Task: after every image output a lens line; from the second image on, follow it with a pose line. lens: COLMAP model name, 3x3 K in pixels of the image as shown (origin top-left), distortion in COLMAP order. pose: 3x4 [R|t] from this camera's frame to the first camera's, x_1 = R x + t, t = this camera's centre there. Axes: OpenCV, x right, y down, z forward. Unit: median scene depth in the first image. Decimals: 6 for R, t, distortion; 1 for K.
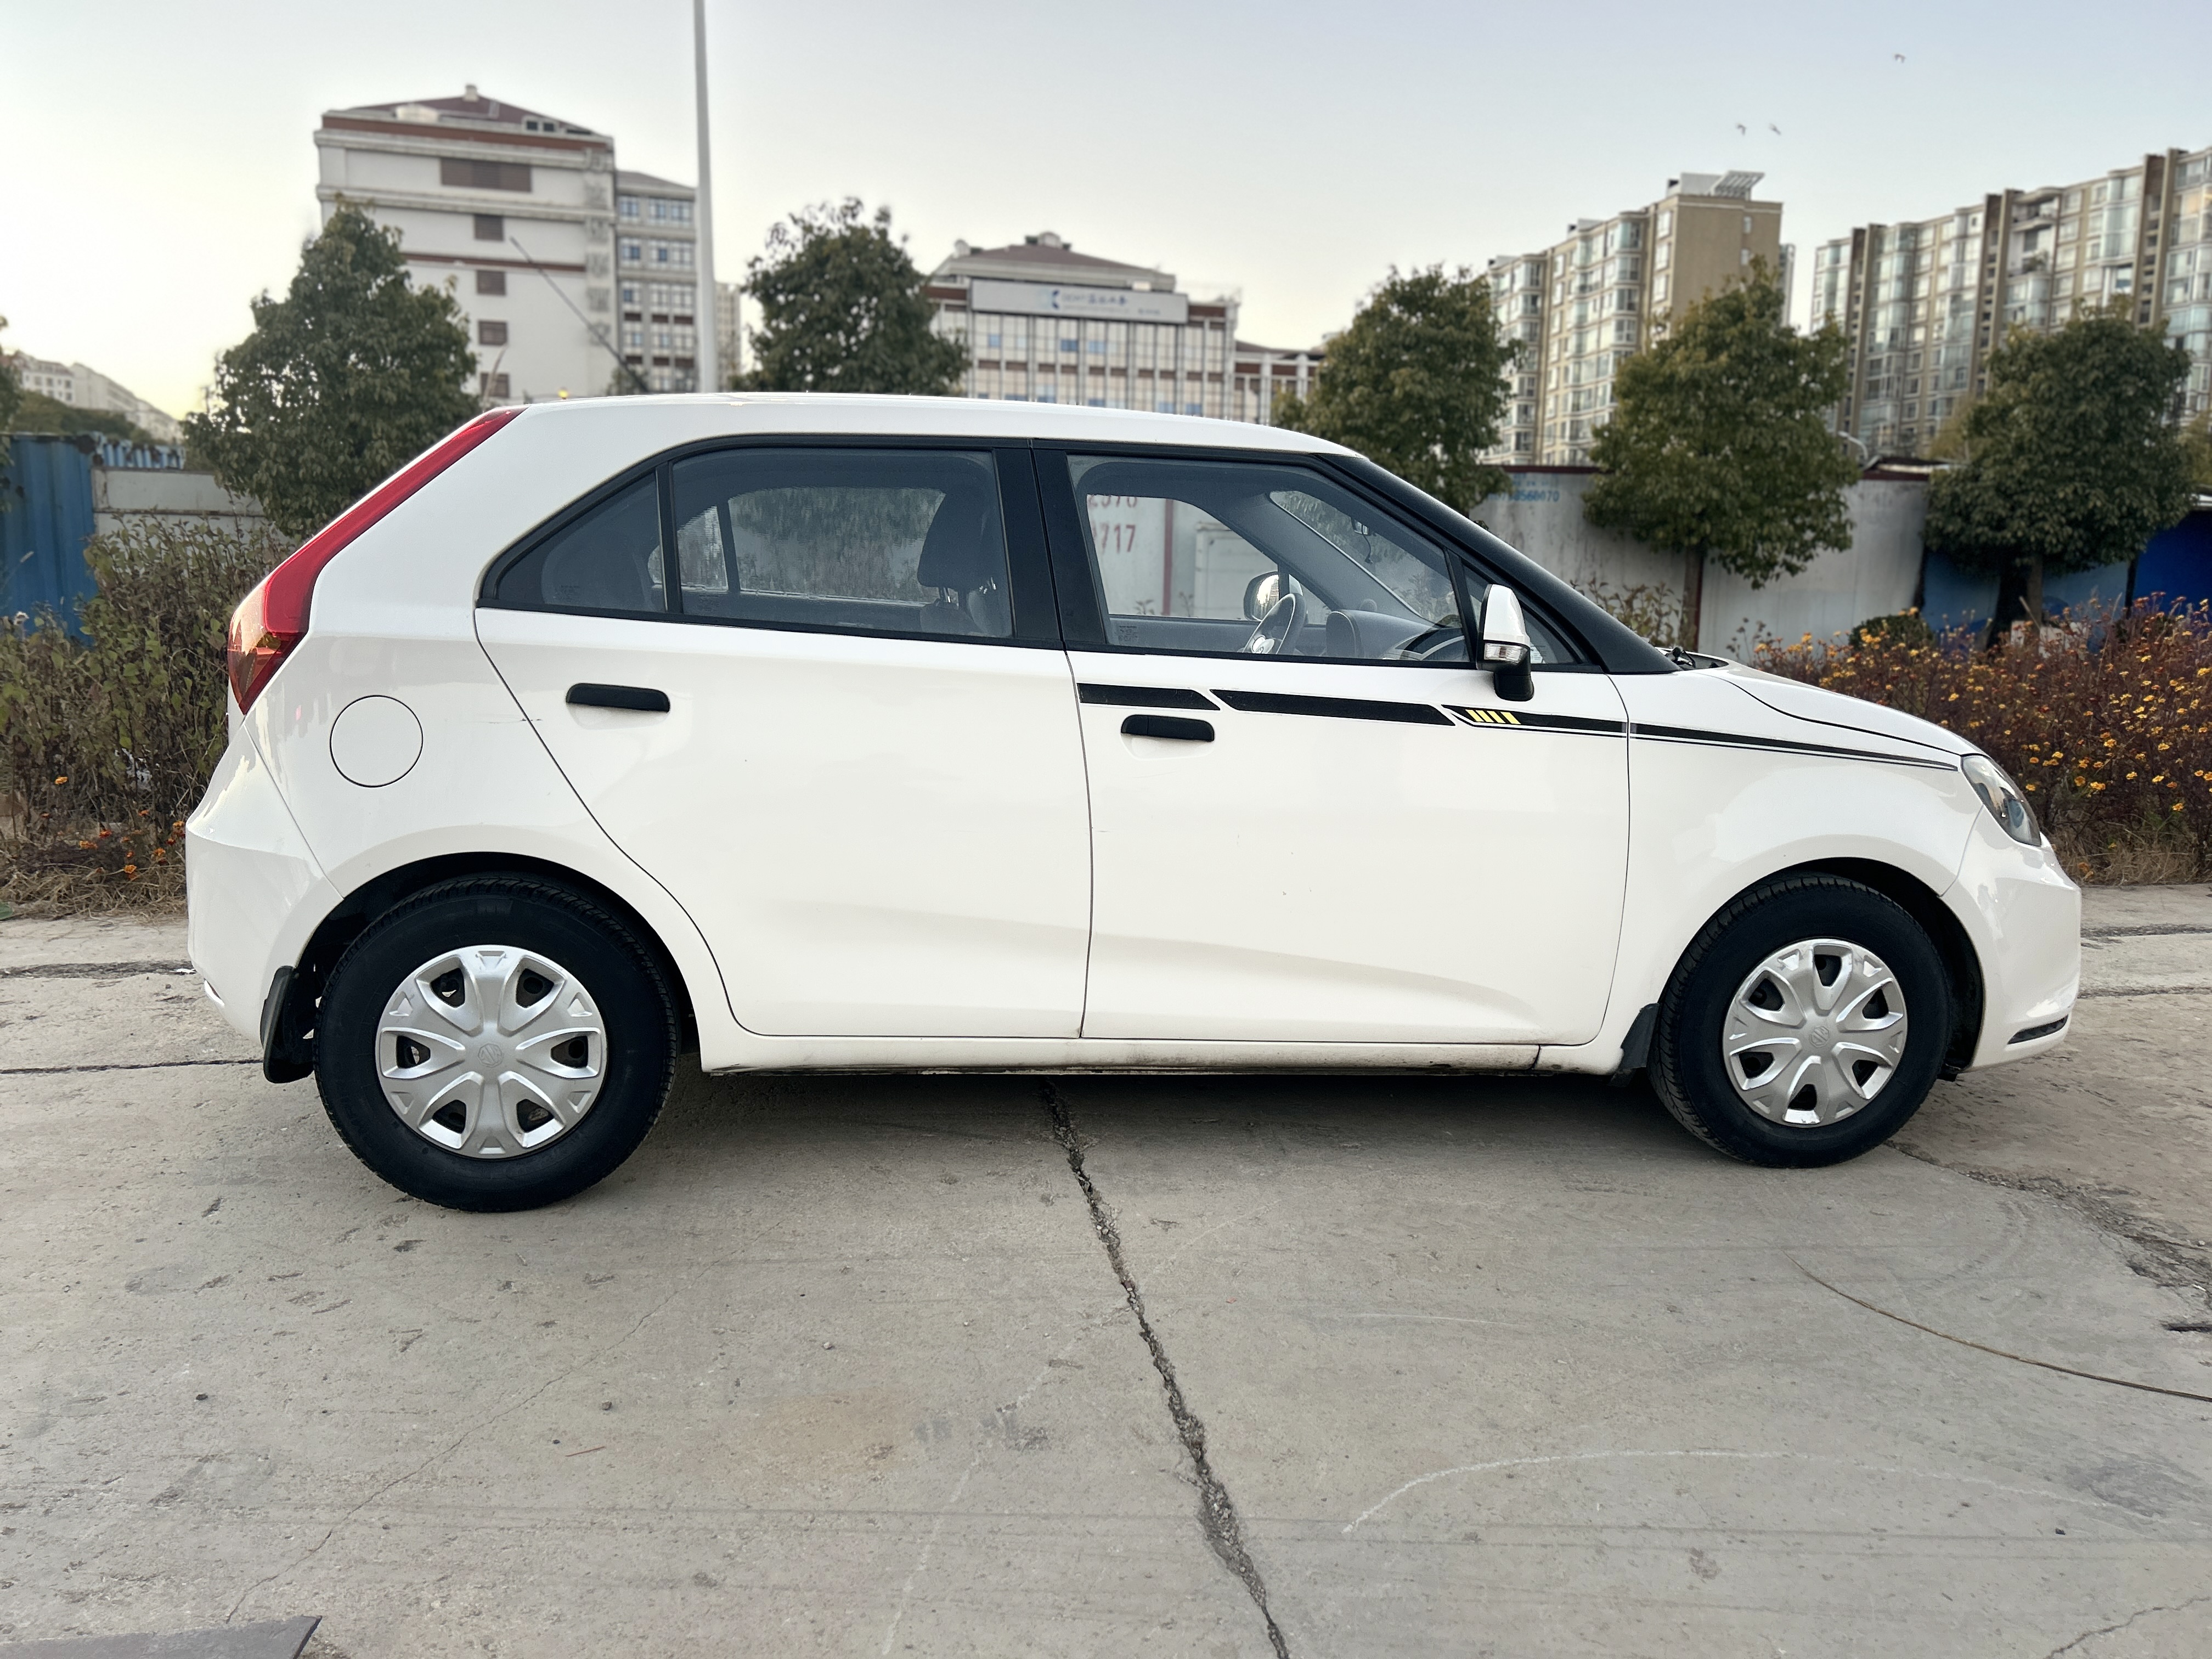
lens RADIAL K [[1671.4, 0, 1126.1], [0, 1671.4, 826.7], [0, 0, 1]] dist [0.052591, -0.059670]
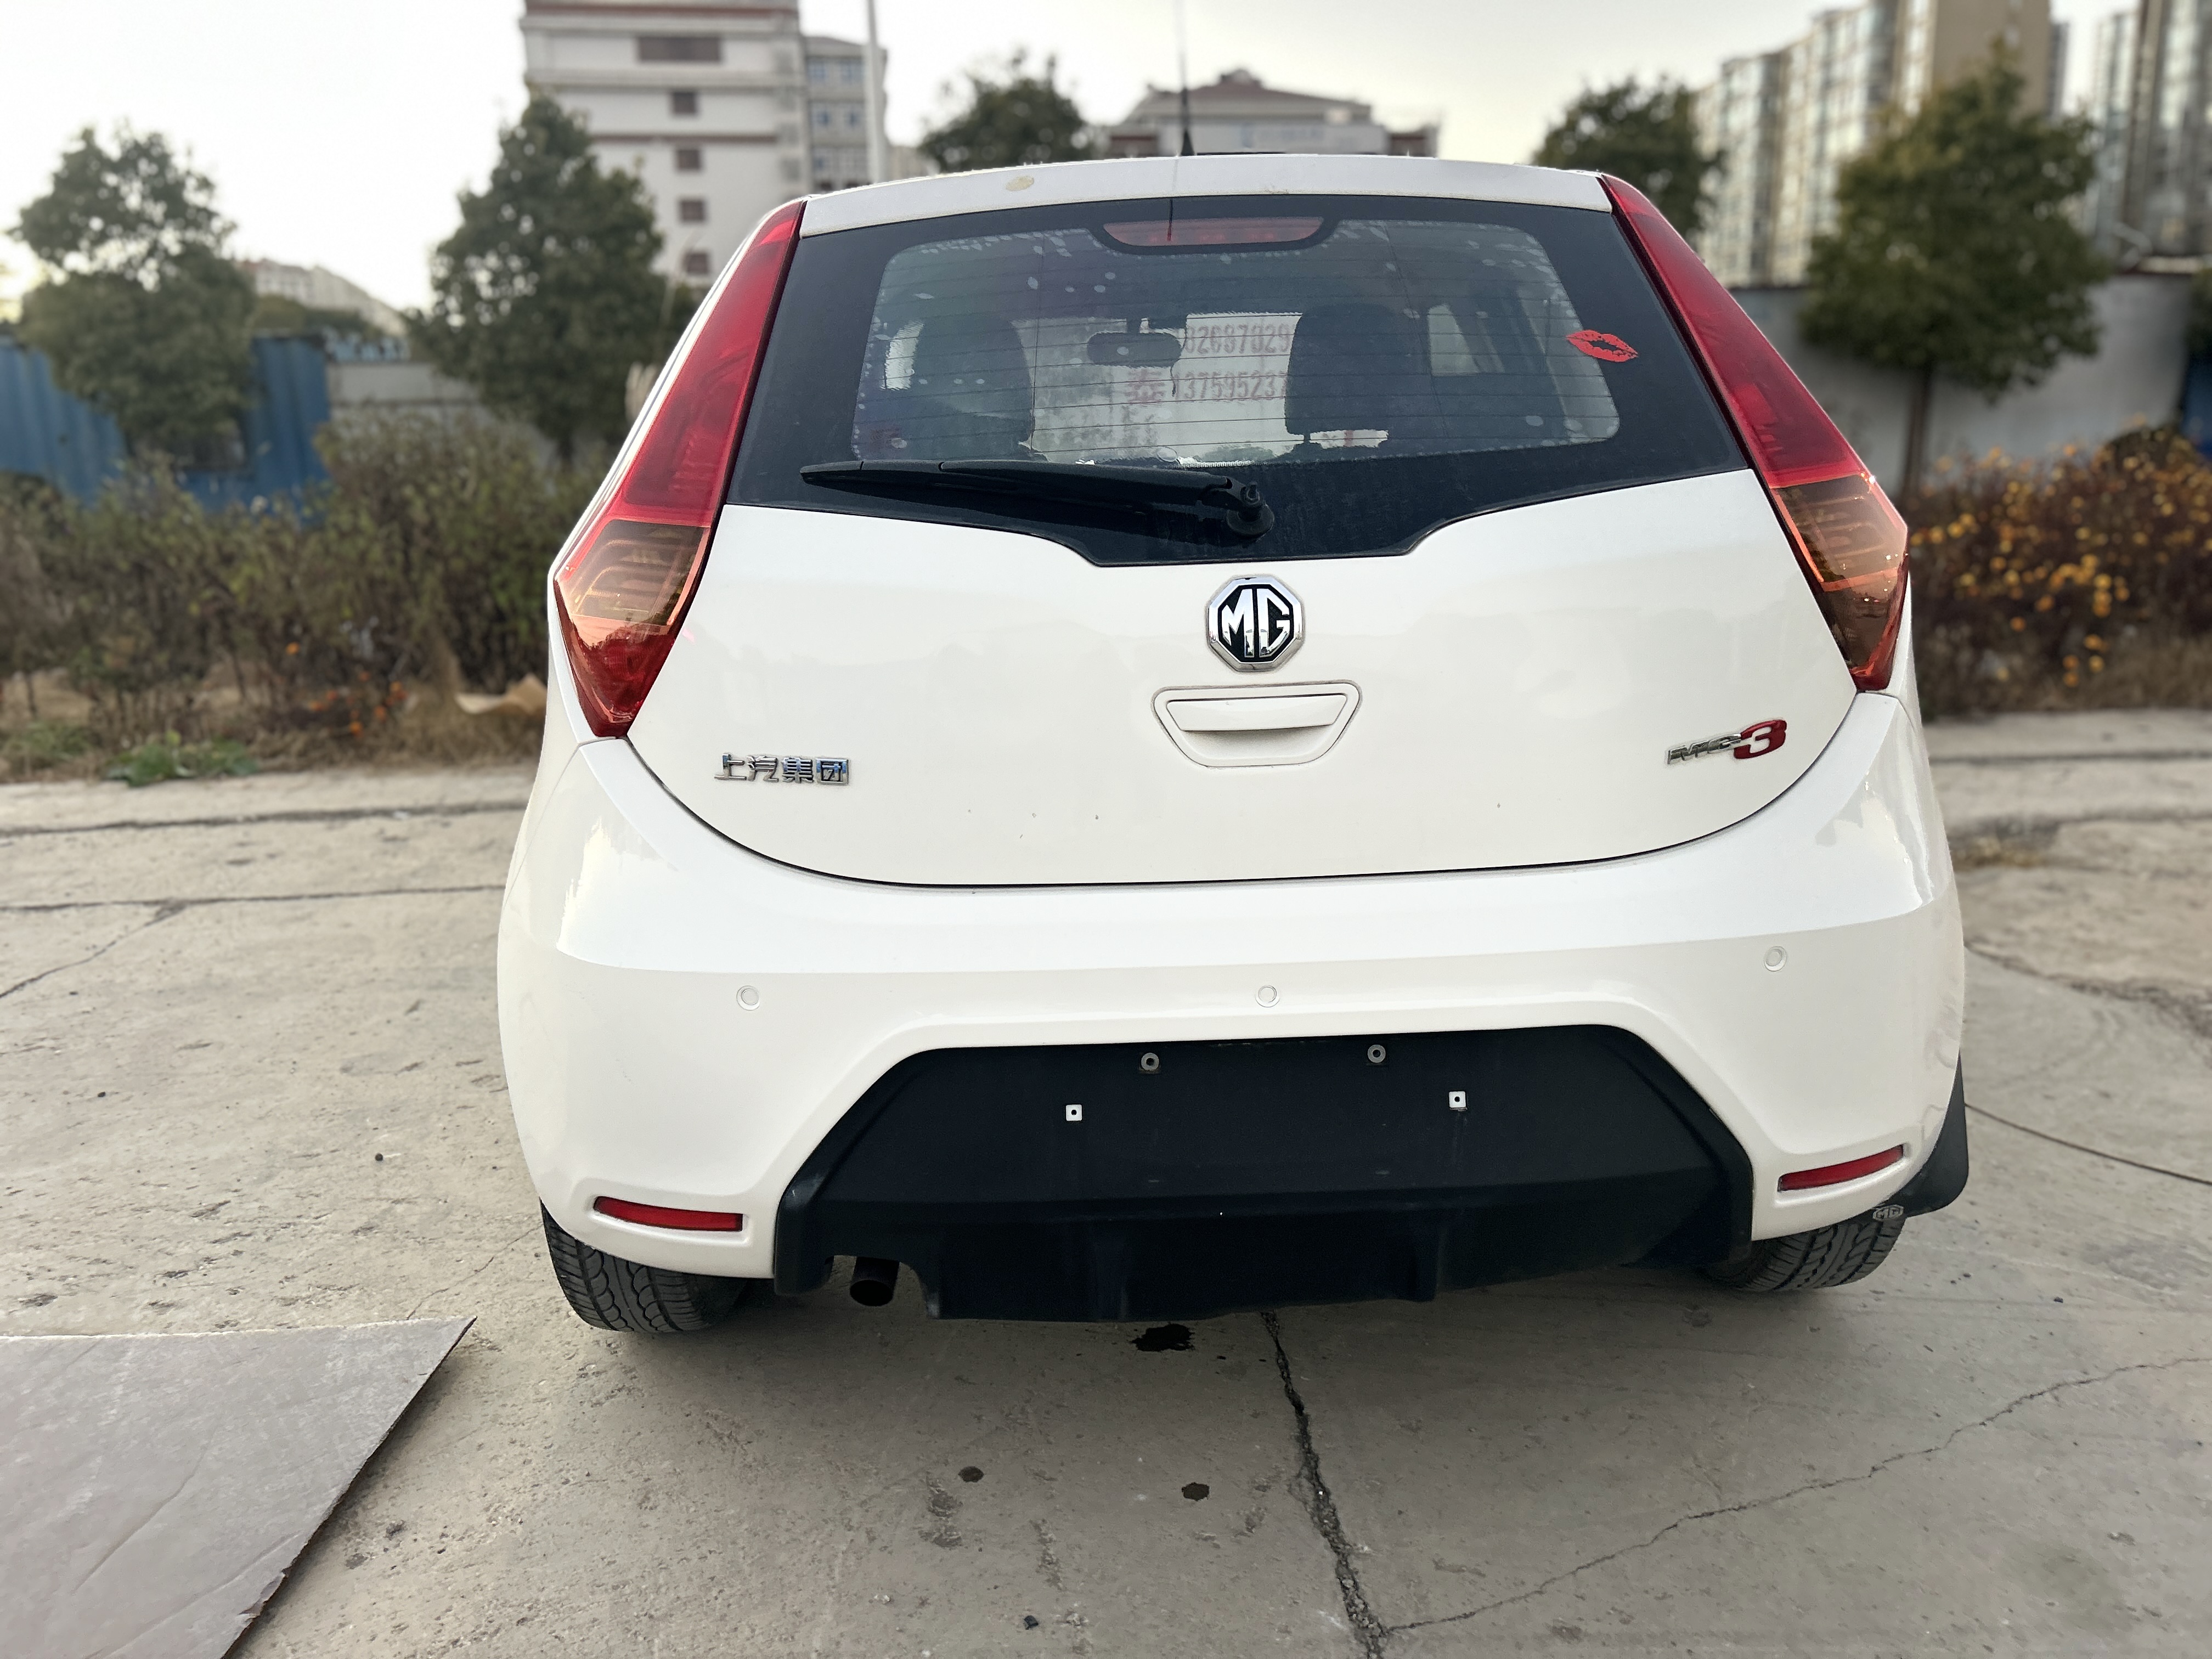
lens RADIAL K [[1676.0, 0, 1102.8], [0, 1676.0, 825.9], [0, 0, 1]] dist [0.057204, -0.063751]
pose [[0.990611, -0.012223, -0.136162, 0.015337], [0.023288, 0.996525, 0.079972, 0.004079], [0.134711, -0.082392, 0.987454, -0.011337]]
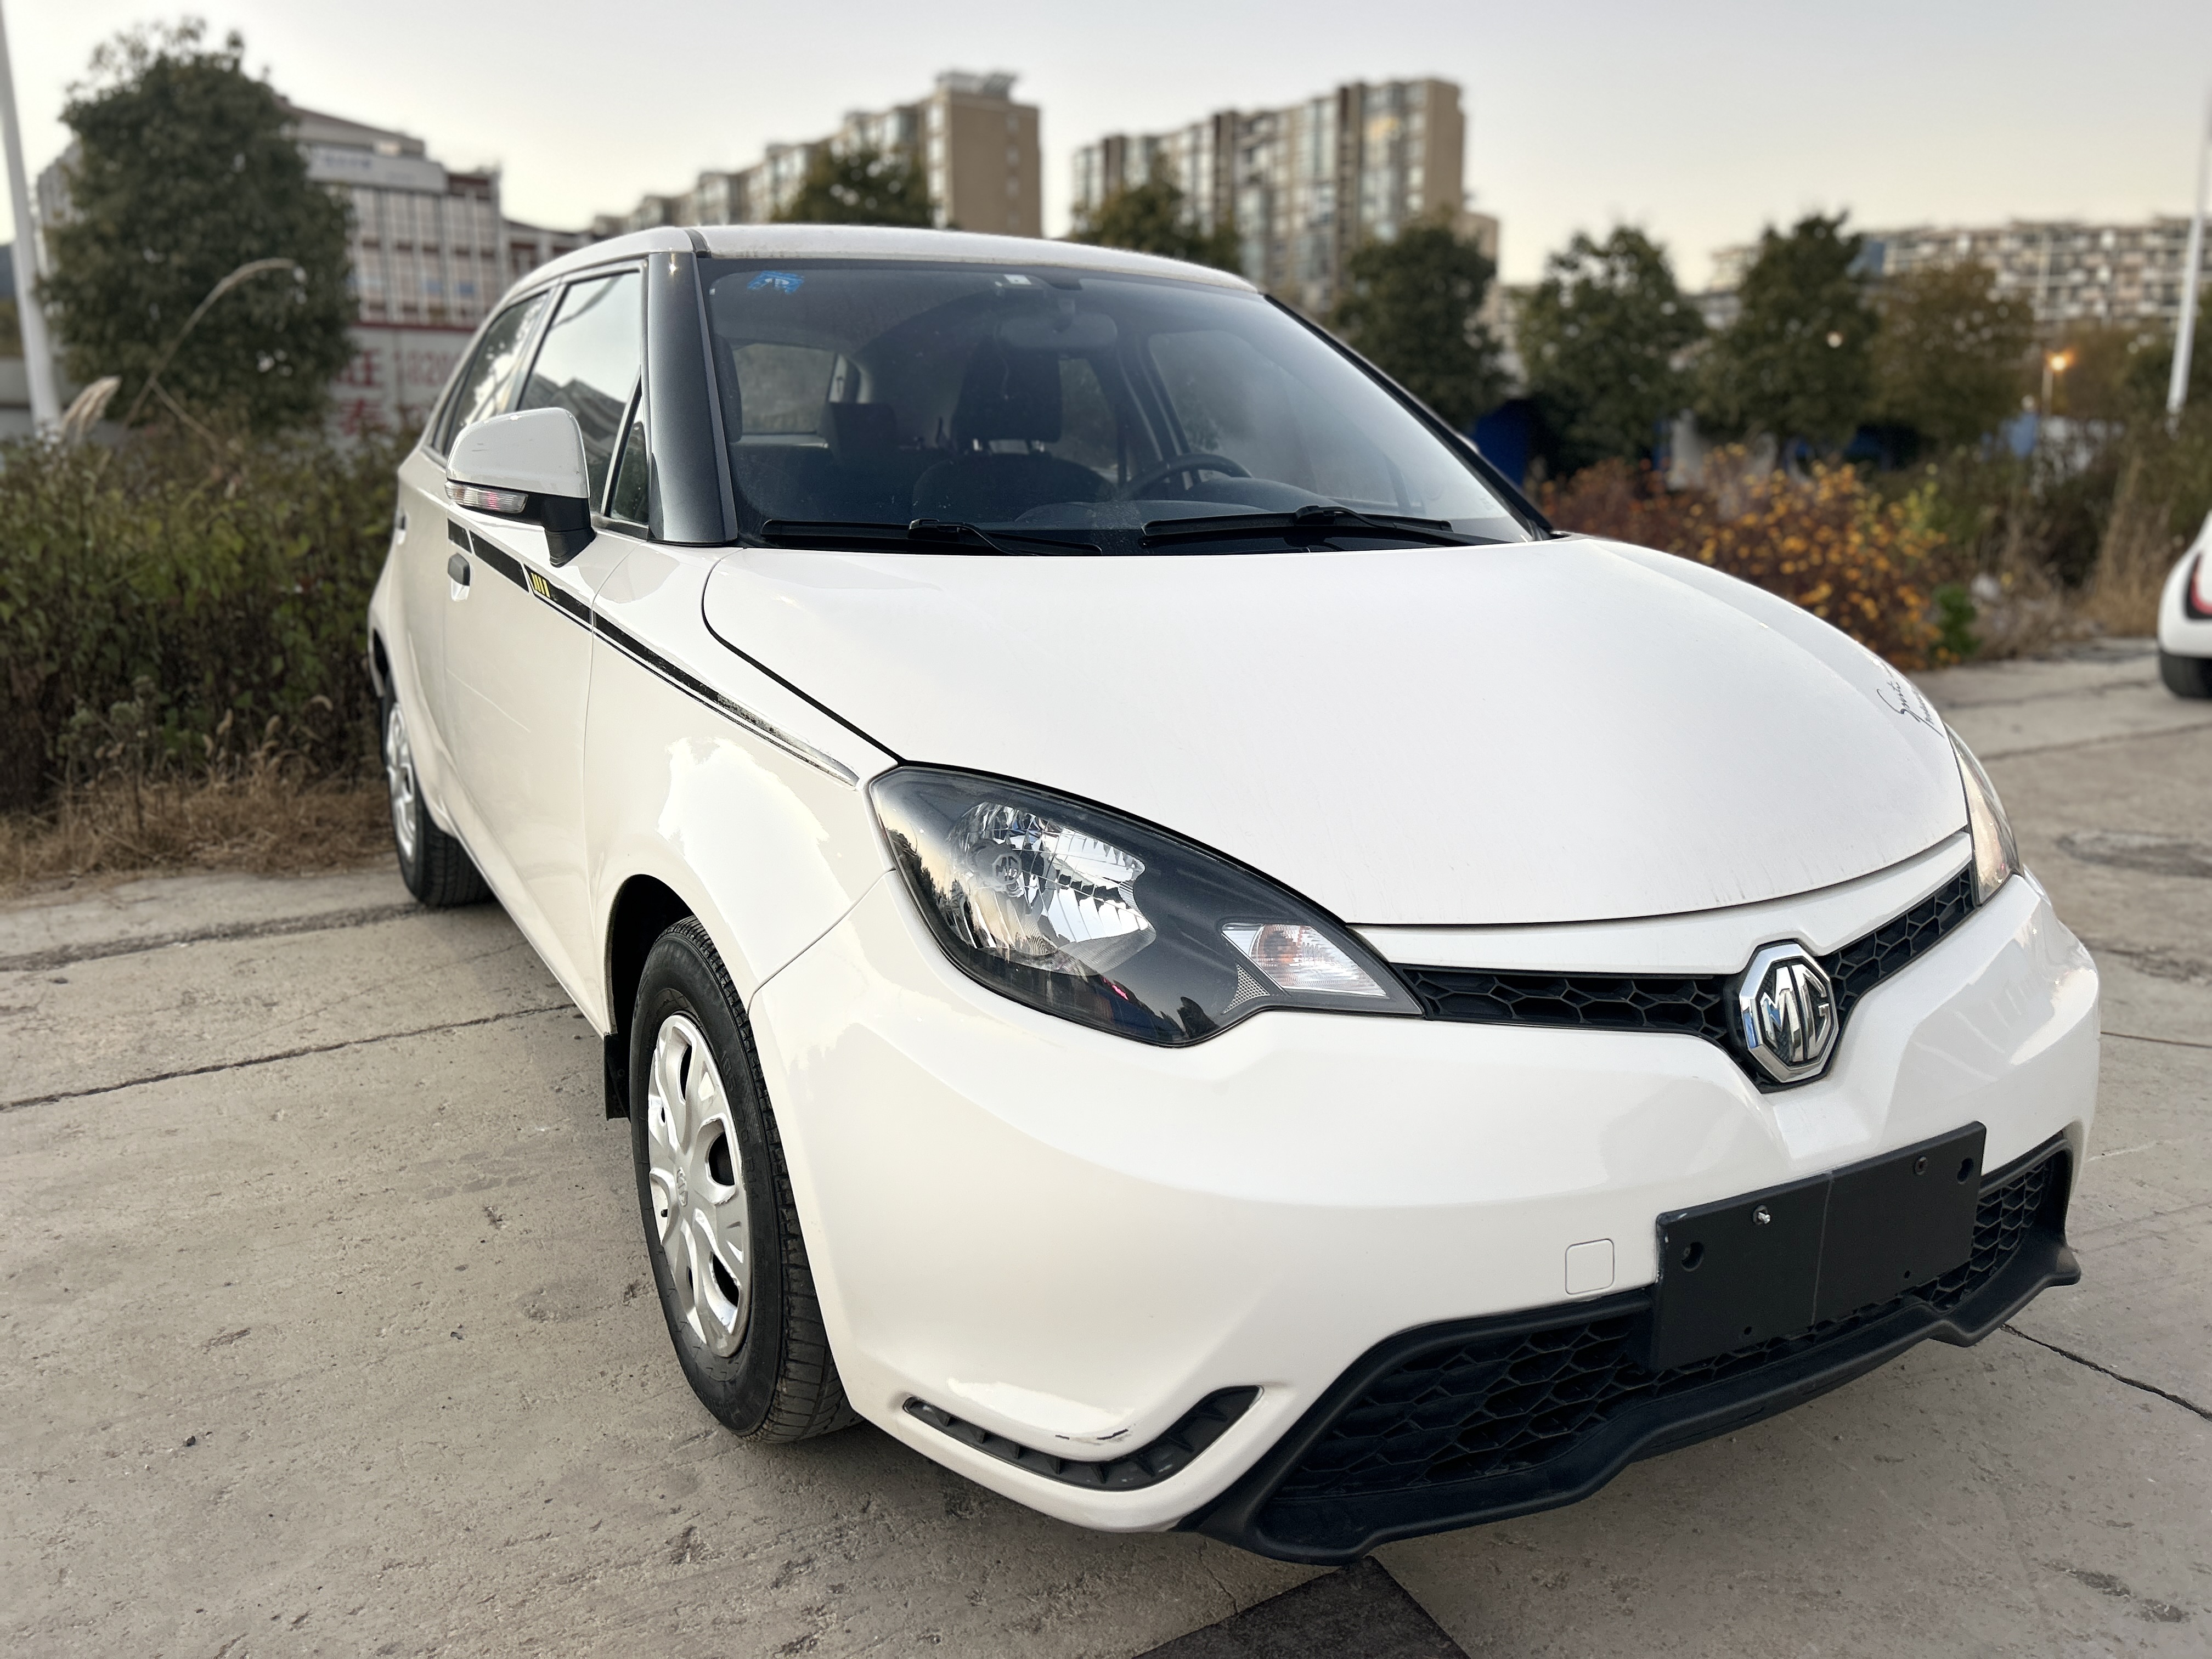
lens RADIAL K [[1677.4, 0, 1118.7], [0, 1677.4, 833.3], [0, 0, 1]] dist [0.042302, -0.049596]
pose [[0.917126, -0.101124, 0.385557, -0.105890], [0.076900, 0.994000, 0.077784, 0.000422], [-0.391109, -0.041688, 0.919400, 0.027815]]
